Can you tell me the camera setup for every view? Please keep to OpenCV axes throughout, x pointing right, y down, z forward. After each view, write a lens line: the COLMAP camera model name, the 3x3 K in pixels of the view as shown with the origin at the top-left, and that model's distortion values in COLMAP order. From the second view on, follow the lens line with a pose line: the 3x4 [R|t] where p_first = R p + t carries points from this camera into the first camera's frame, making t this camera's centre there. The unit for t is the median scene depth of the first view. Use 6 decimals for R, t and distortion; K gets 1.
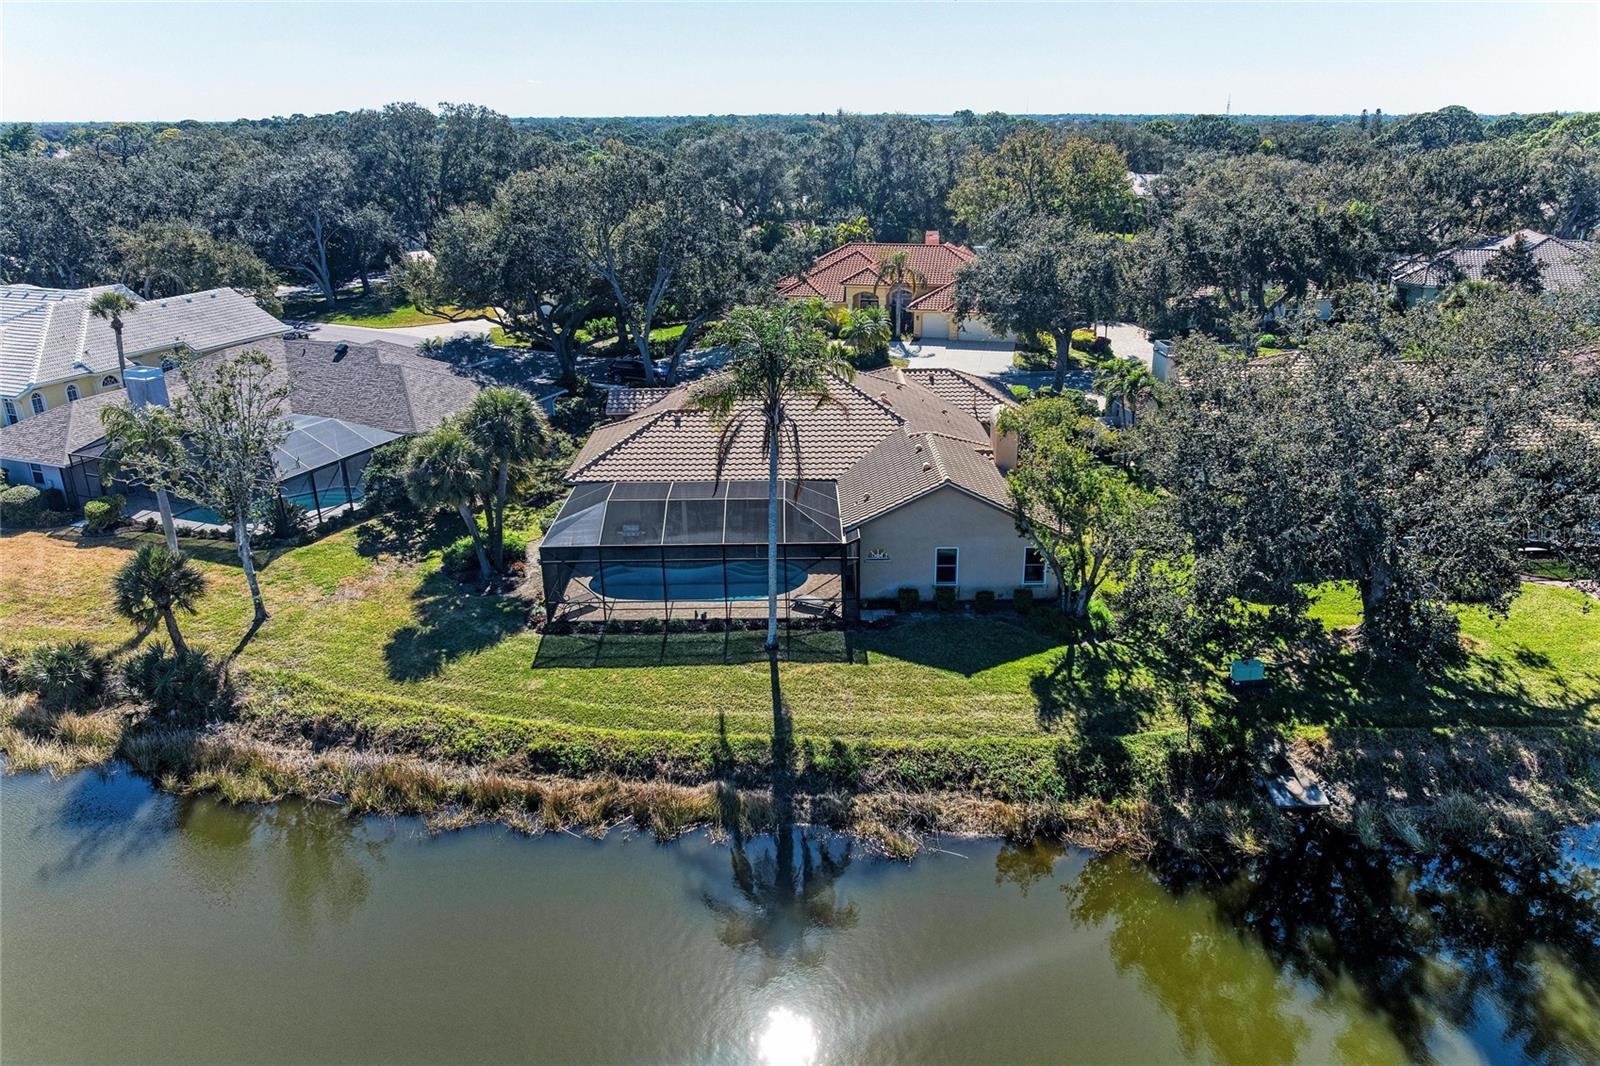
lens RADIAL K [[1113.9, 0, 800.0], [0, 1113.9, 533.0], [0, 0, 1]] dist [-0.004995, 0.002135]
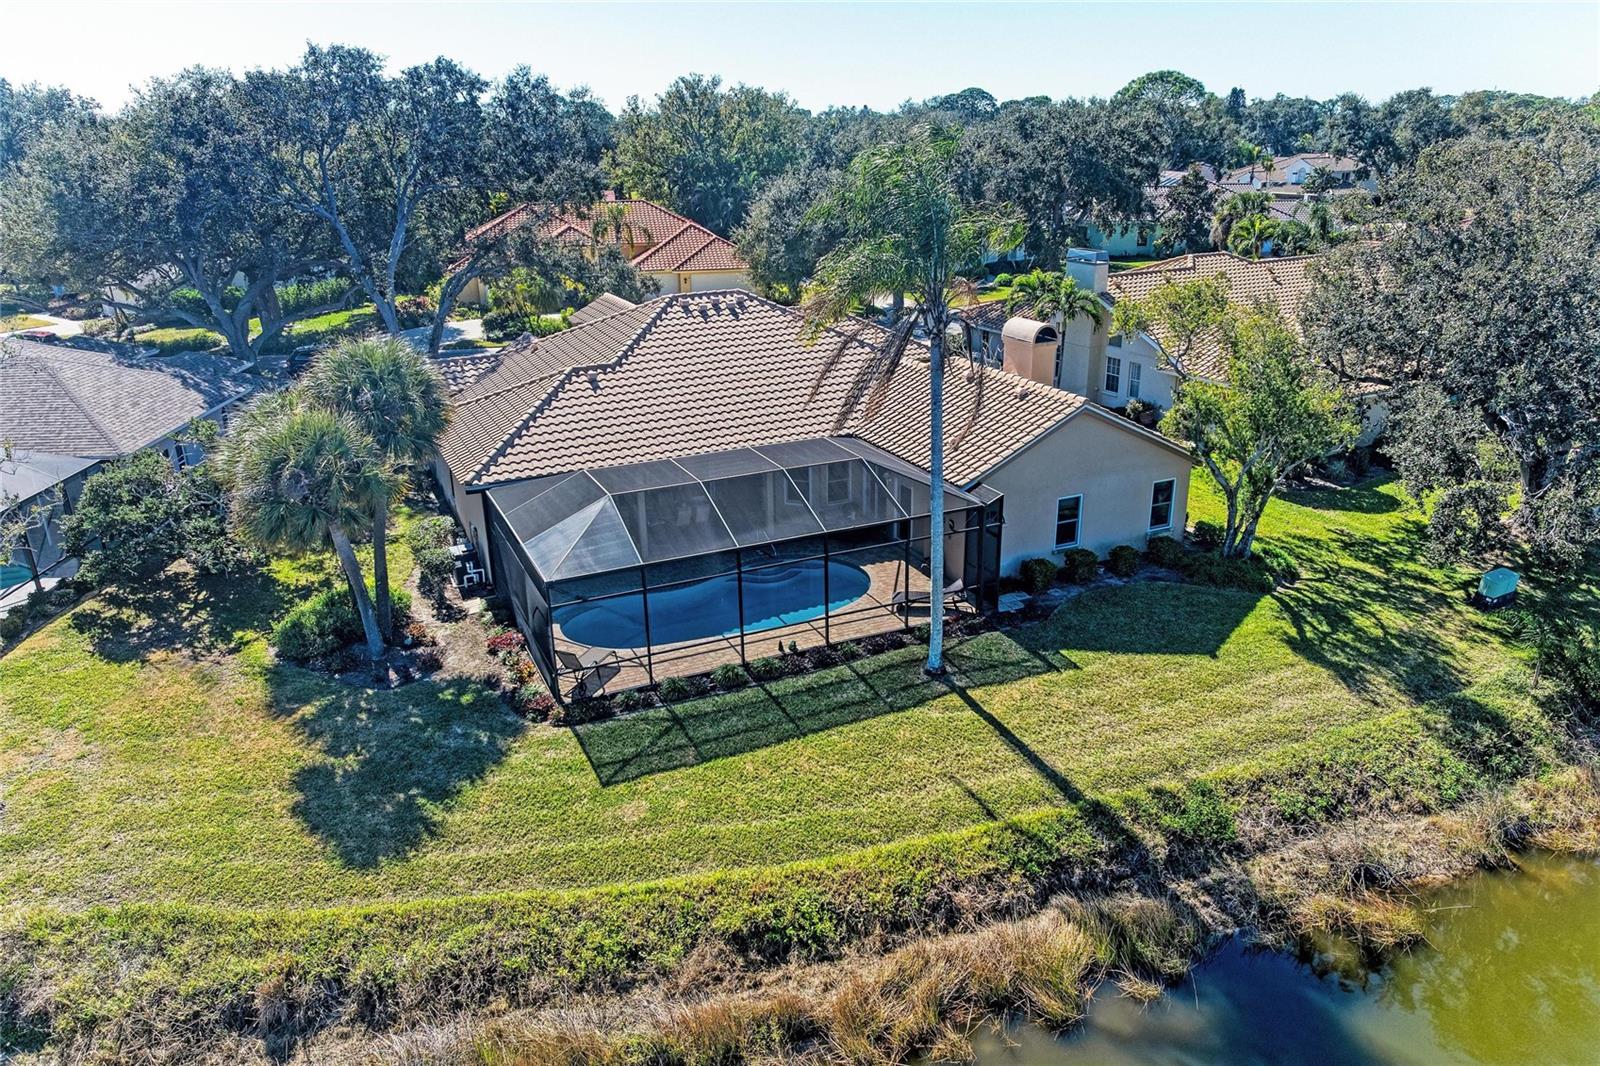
lens RADIAL K [[1113.9, 0, 800.0], [0, 1113.9, 533.0], [0, 0, 1]] dist [-0.004995, 0.002135]
pose [[0.912886, -0.147180, 0.380759, -0.344013], [0.149246, 0.988502, 0.024275, -0.007924], [-0.379954, 0.034666, 0.924356, 0.413371]]
